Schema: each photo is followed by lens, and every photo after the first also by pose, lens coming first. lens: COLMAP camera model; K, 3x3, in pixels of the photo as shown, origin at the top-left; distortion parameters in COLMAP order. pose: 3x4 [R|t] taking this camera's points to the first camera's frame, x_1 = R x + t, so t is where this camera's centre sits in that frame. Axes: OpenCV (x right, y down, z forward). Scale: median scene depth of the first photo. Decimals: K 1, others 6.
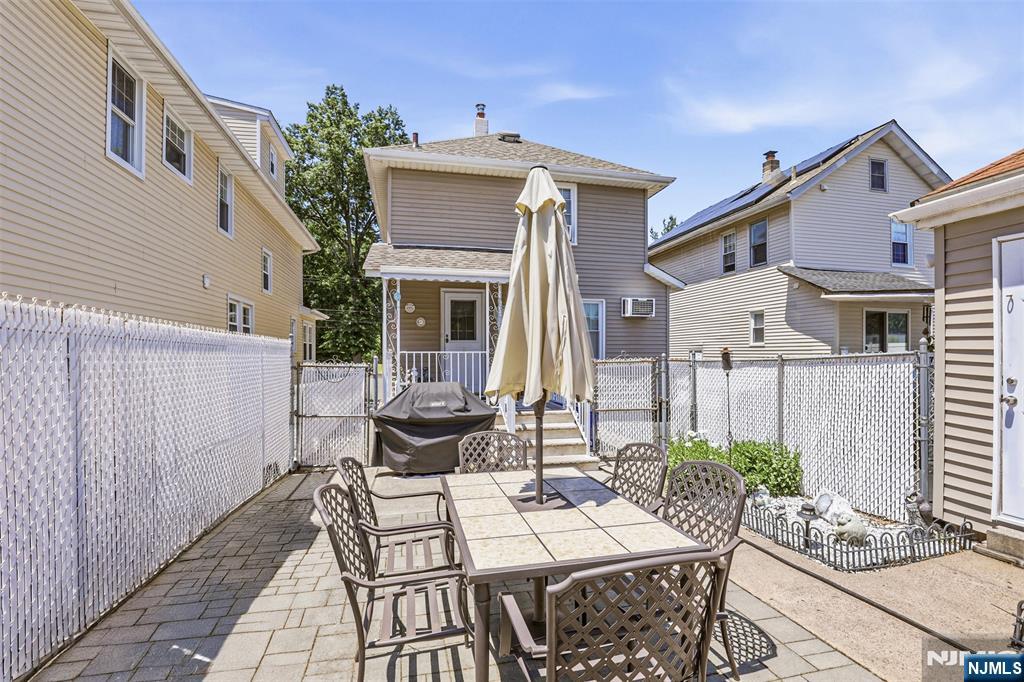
lens RADIAL K [[463.0, 0, 510.9], [0, 463.0, 348.8], [0, 0, 1]] dist [-0.034884, 0.007550]
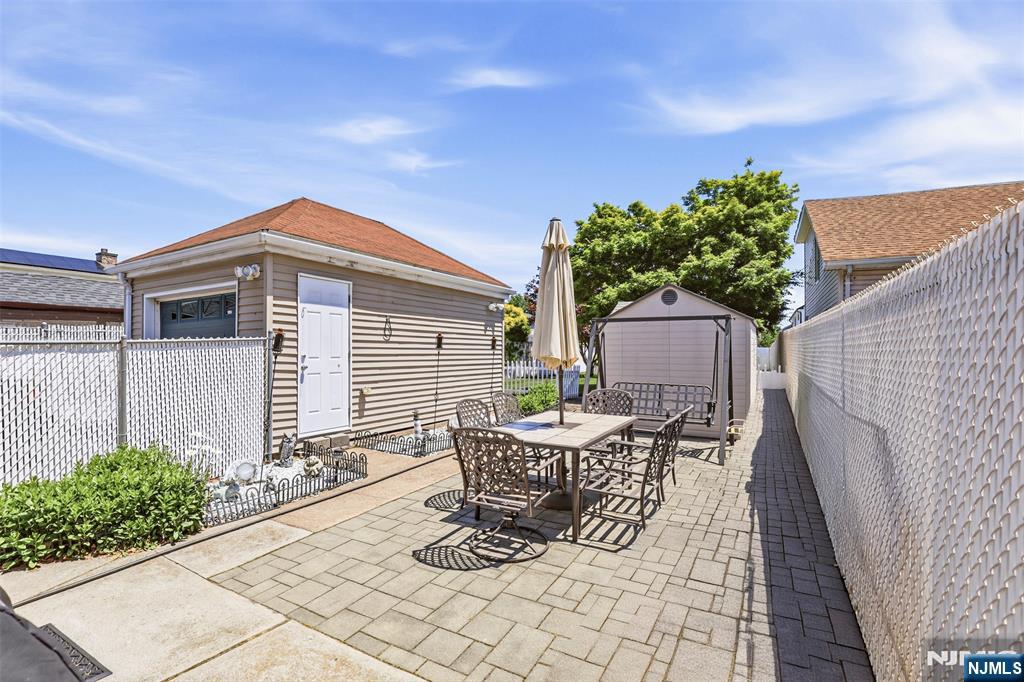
lens RADIAL K [[463.0, 0, 510.9], [0, 463.0, 348.8], [0, 0, 1]] dist [-0.034884, 0.007550]
pose [[-0.738067, 0.002194, 0.674724, -0.686692], [-0.008098, 0.999894, -0.012110, 0.056244], [-0.674679, -0.014402, -0.737971, 1.738089]]
